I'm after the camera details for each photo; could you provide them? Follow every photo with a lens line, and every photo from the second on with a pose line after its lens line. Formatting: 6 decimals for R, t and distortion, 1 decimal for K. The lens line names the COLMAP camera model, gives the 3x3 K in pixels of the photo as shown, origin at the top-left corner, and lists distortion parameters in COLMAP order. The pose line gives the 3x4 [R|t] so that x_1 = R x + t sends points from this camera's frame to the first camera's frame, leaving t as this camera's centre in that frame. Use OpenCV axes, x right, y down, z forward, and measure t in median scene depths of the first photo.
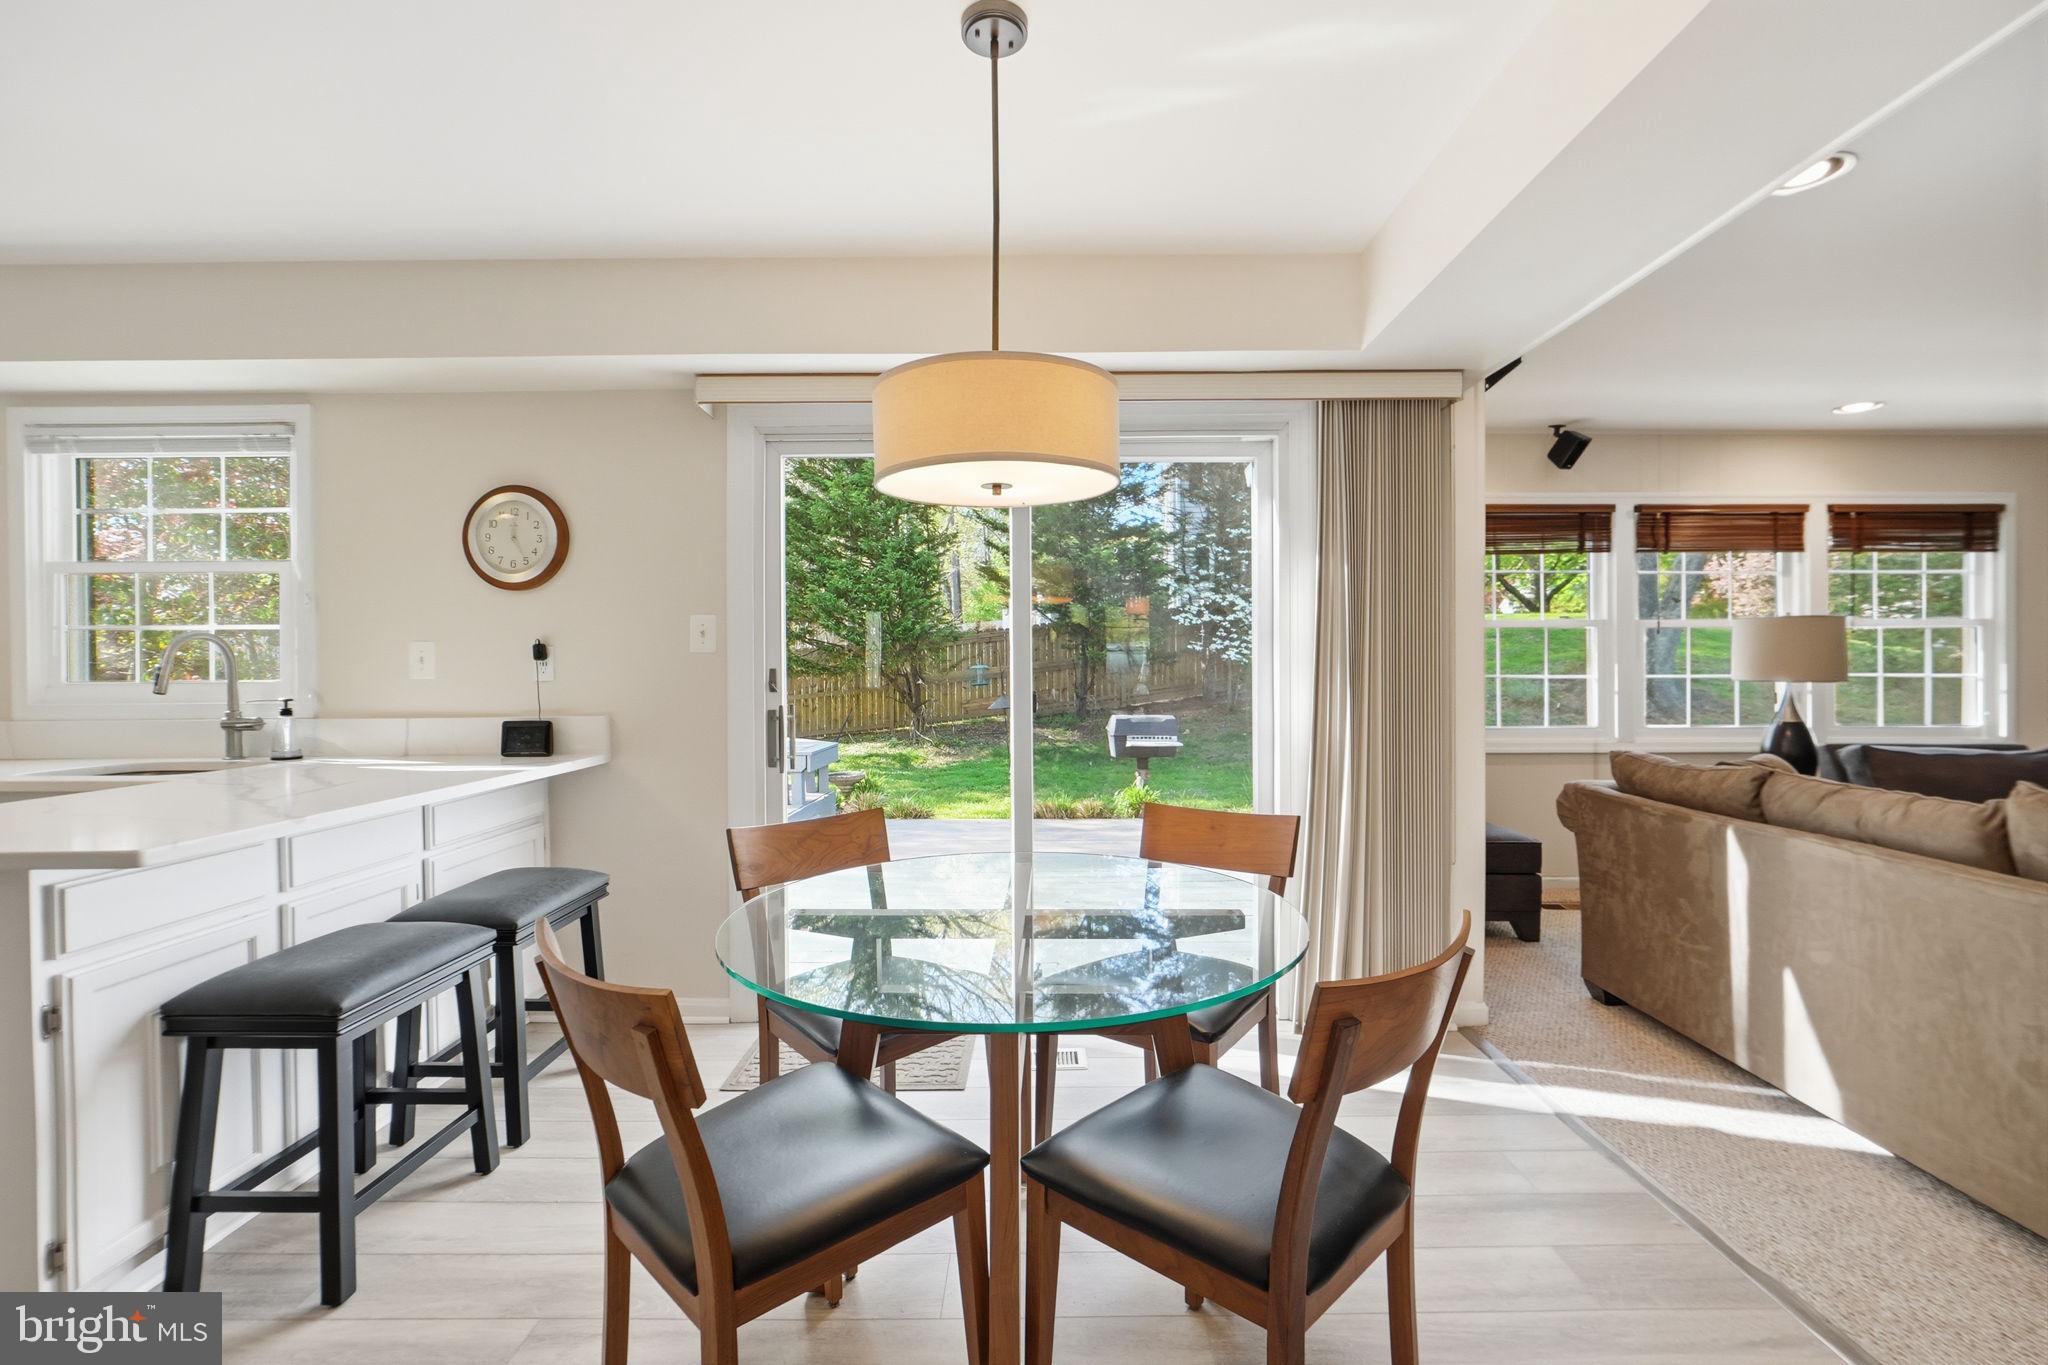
lens RADIAL K [[888.8, 0, 1022.4], [0, 888.8, 661.9], [0, 0, 1]] dist [-0.000678, 0.000340]
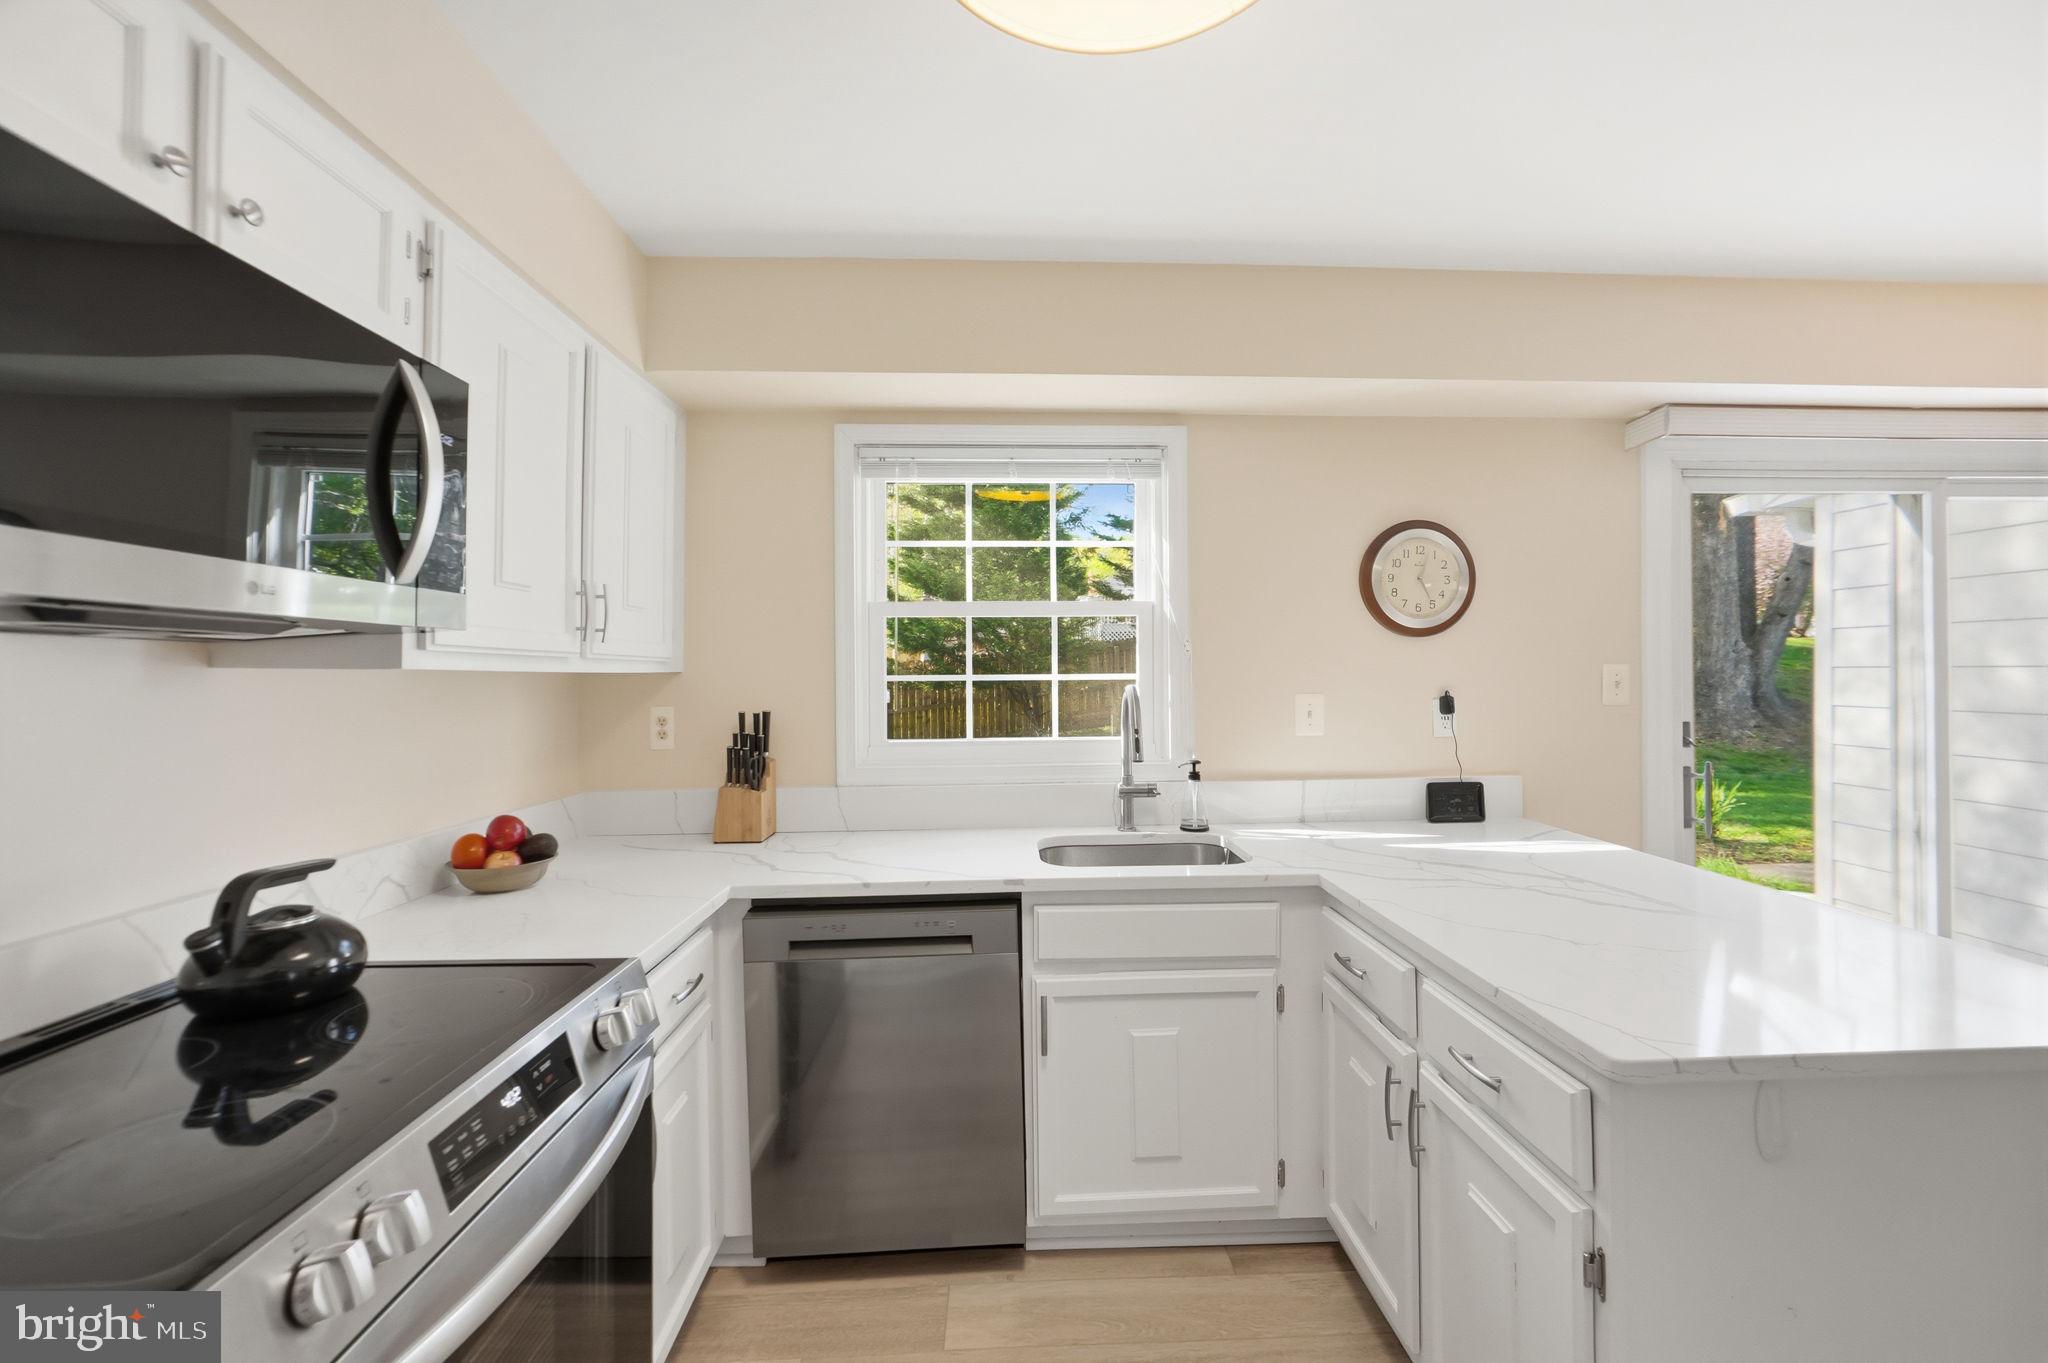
lens RADIAL K [[872.1, 0, 1055.7], [0, 872.1, 676.4], [0, 0, 1]] dist [-0.005004, 0.000054]
pose [[0.997390, -0.002171, 0.072174, -1.002632], [0.002136, 0.999998, 0.000556, -0.041652], [-0.072175, -0.000401, 0.997392, 0.143873]]
